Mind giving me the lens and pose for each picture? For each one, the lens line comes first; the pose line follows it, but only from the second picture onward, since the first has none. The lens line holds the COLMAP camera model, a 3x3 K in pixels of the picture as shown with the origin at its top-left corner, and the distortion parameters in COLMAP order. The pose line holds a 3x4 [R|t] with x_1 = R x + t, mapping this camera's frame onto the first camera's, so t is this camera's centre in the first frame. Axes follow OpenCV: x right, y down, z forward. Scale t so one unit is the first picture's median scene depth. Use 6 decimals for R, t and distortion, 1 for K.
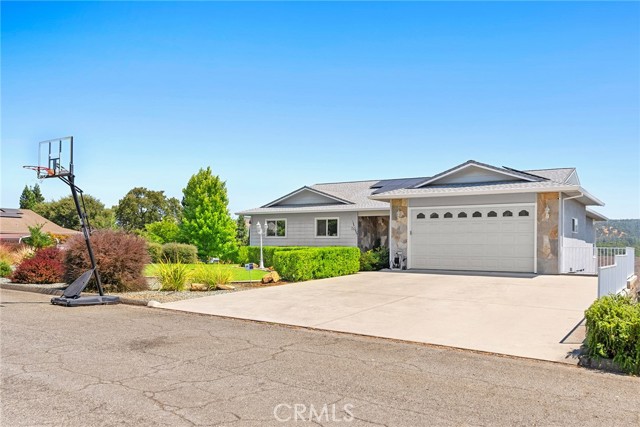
lens RADIAL K [[529.1, 0, 320.0], [0, 529.1, 213.5], [0, 0, 1]] dist [0.000337, 0.000036]
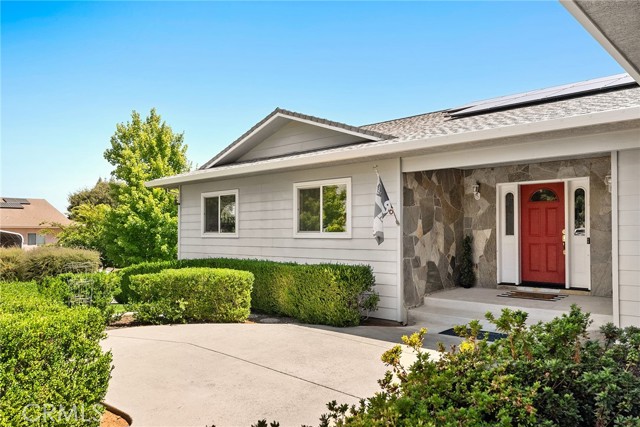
lens RADIAL K [[507.4, 0, 320.0], [0, 507.4, 213.5], [0, 0, 1]] dist [0.001771, 0.000267]
pose [[0.987485, -0.018087, -0.156670, 0.066850], [0.021571, 0.999556, 0.020563, 0.022551], [0.156228, -0.023685, 0.987437, 0.649635]]
